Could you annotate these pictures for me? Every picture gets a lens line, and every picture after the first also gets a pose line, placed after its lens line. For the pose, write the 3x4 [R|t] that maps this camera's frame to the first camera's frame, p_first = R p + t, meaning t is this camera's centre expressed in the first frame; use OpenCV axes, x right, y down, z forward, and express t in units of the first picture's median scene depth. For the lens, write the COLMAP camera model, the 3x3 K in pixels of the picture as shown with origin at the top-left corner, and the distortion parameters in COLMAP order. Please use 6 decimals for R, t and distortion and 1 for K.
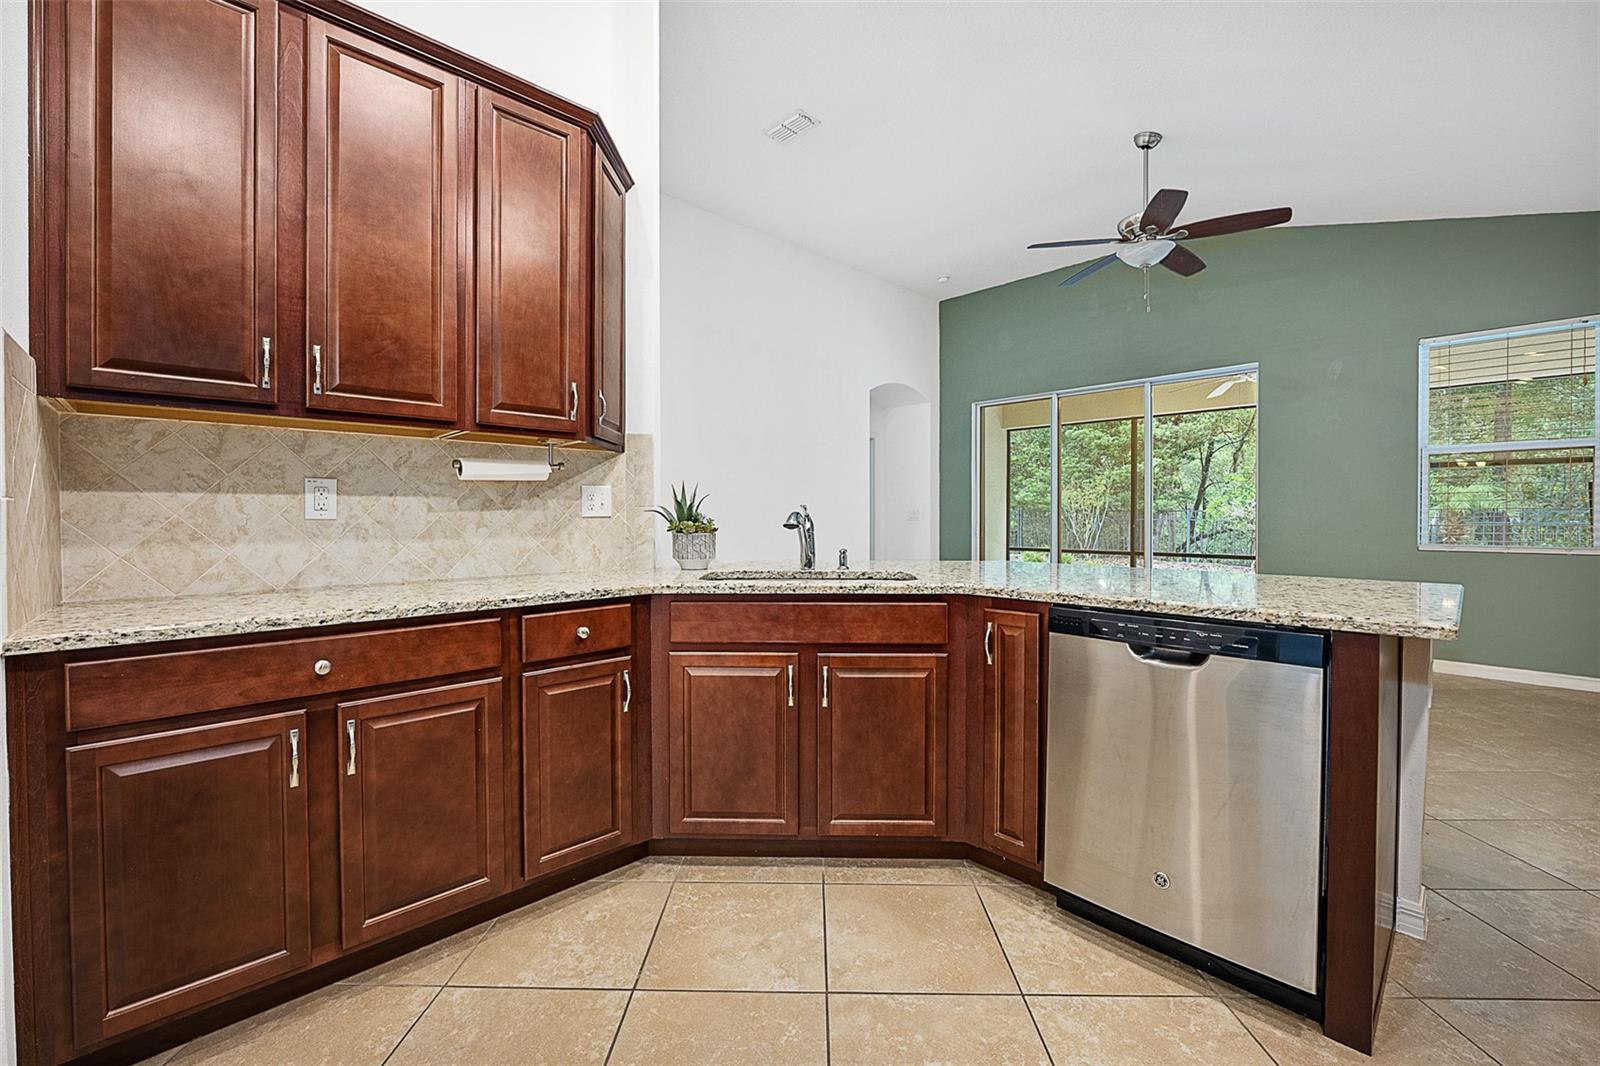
lens RADIAL K [[656.1, 0, 787.1], [0, 656.1, 521.8], [0, 0, 1]] dist [-0.013233, 0.000902]
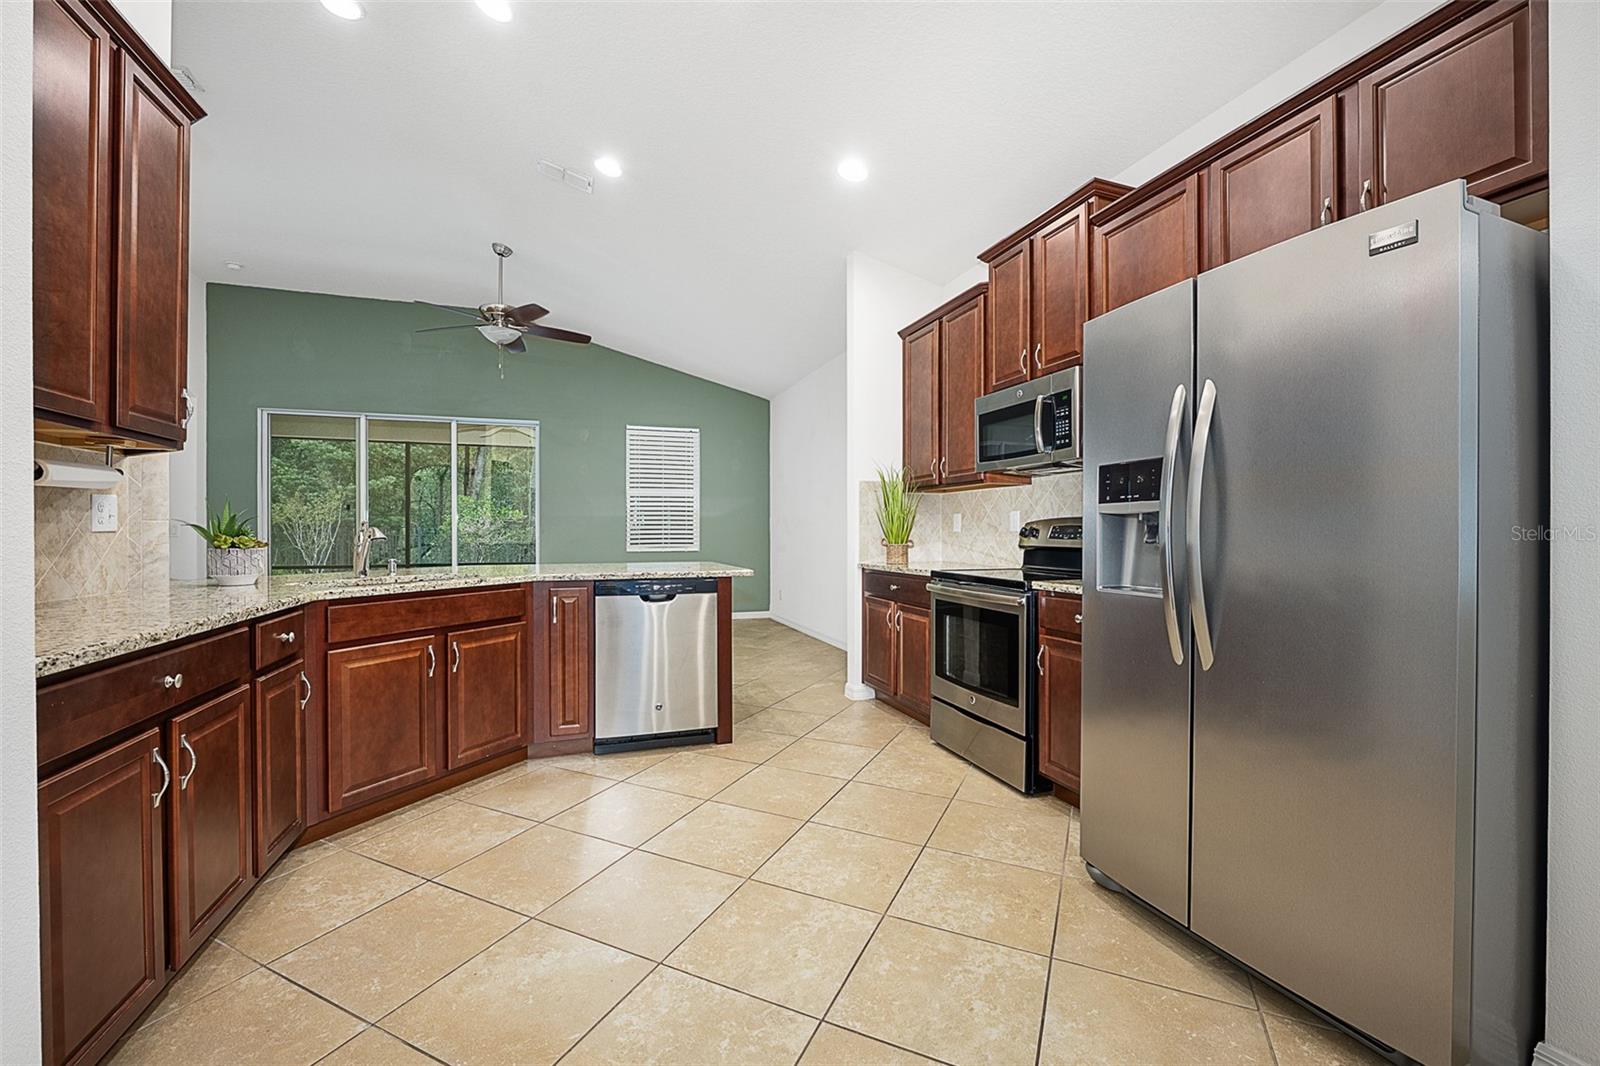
lens RADIAL K [[656.1, 0, 792.8], [0, 656.1, 526.8], [0, 0, 1]] dist [-0.013233, 0.000902]
pose [[0.415410, 0.006656, 0.909610, -0.874721], [0.009012, 0.999894, -0.011433, 0.004765], [-0.909590, 0.012947, 0.415306, -0.195101]]
